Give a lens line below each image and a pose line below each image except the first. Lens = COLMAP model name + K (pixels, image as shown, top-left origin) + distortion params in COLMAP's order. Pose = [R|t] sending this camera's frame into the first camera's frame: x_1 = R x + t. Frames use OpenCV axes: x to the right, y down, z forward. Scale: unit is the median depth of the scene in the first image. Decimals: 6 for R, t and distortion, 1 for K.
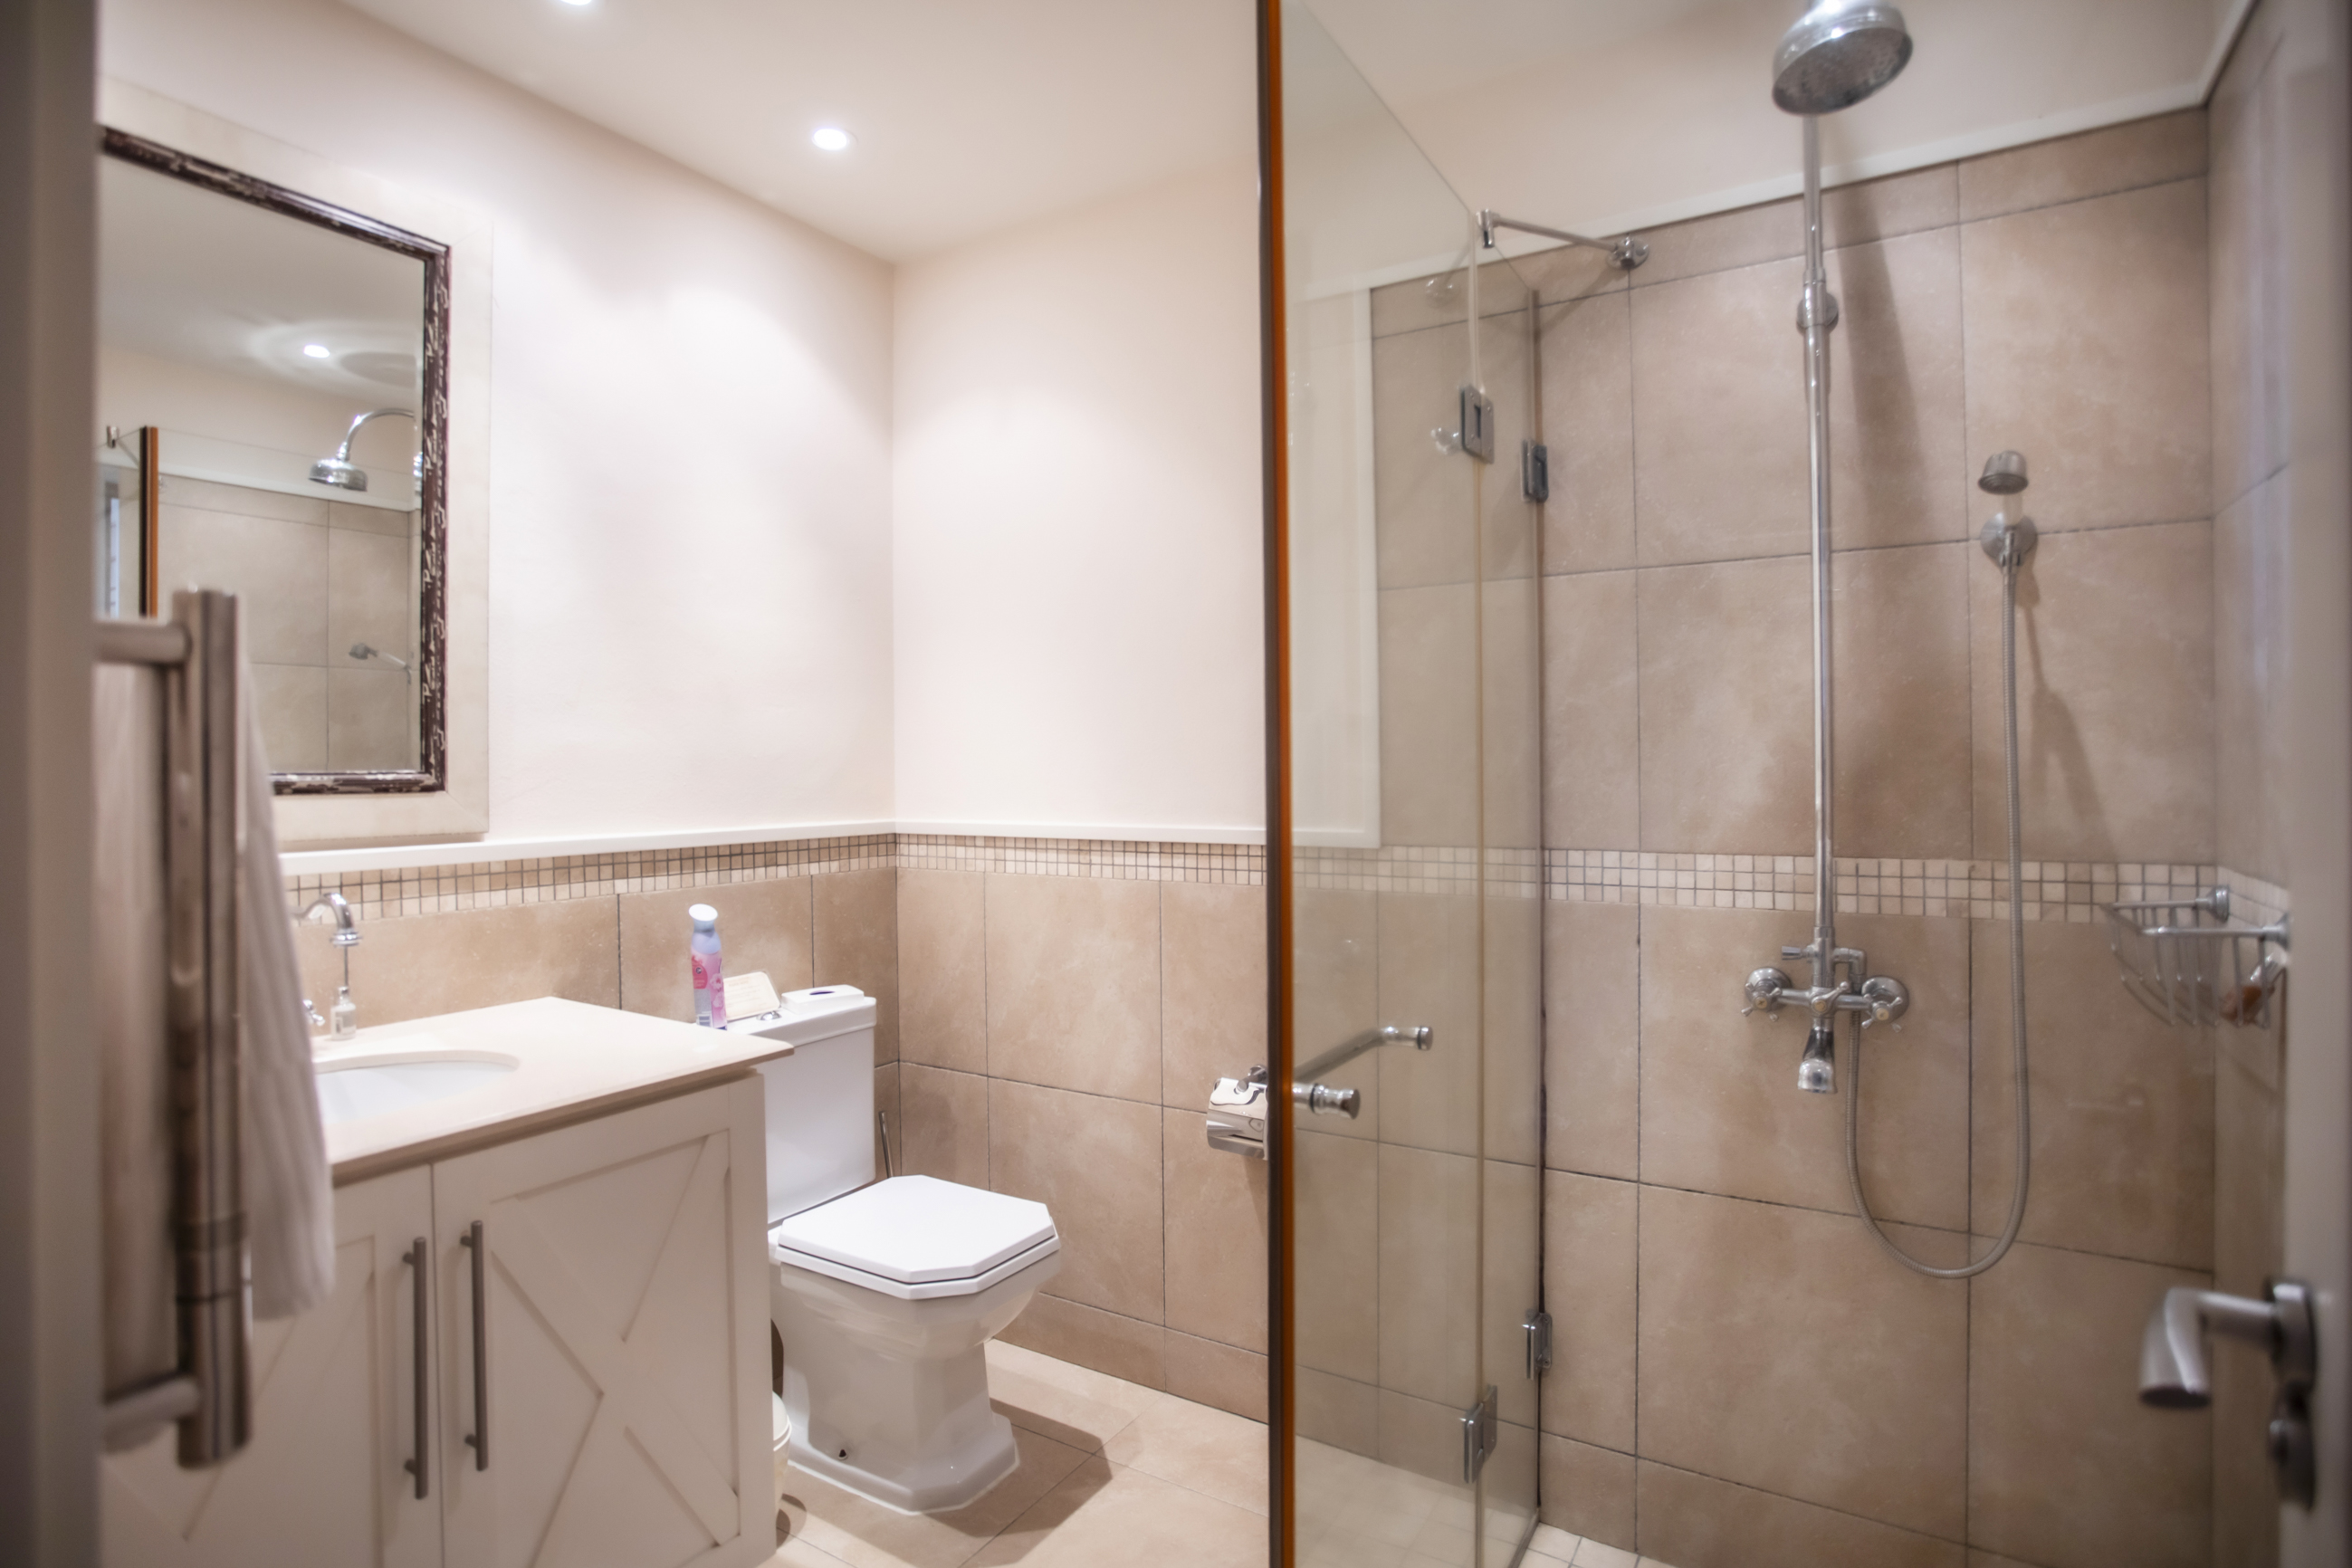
lens RADIAL K [[1159.0, 0, 1177.0], [0, 1159.0, 779.7], [0, 0, 1]] dist [-0.083157, 0.039977]
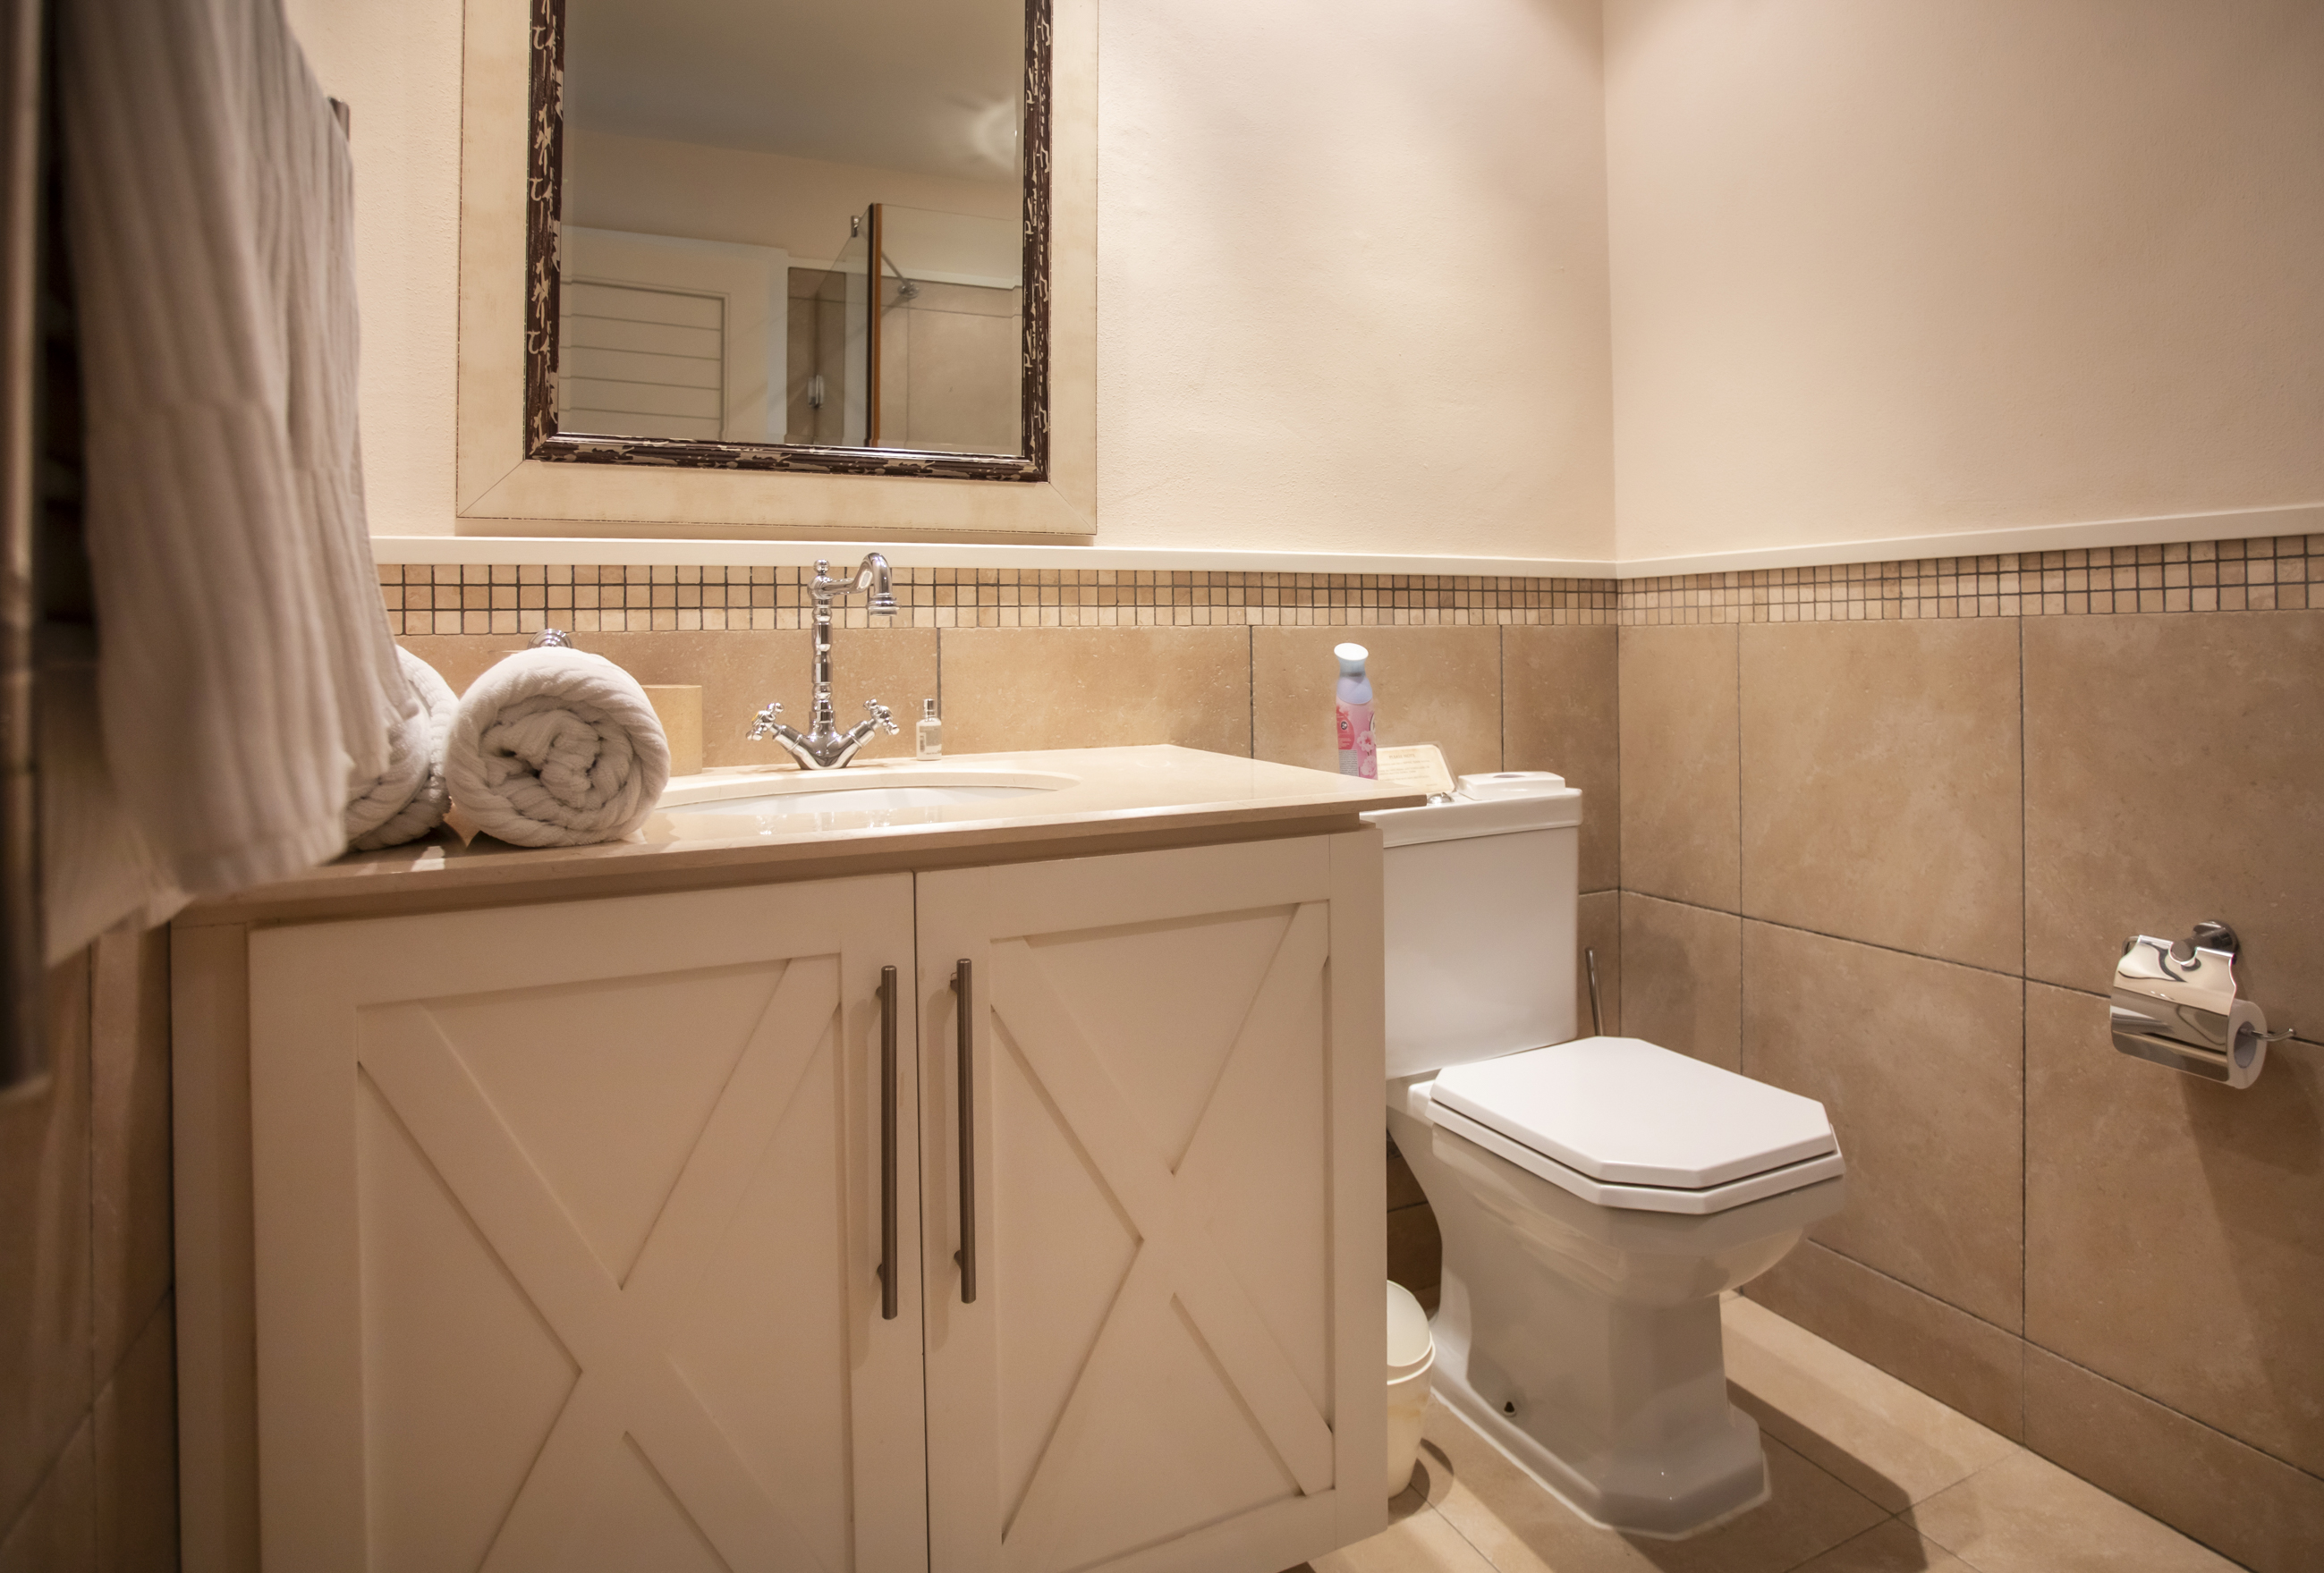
lens RADIAL K [[1292.6, 0, 1281.9], [0, 1292.6, 627.2], [0, 0, 1]] dist [-0.076662, 0.037176]
pose [[0.863102, -0.006351, -0.504989, -0.015341], [0.000031, 0.999922, -0.012522, 0.111877], [0.505029, 0.010792, 0.863035, 0.227225]]
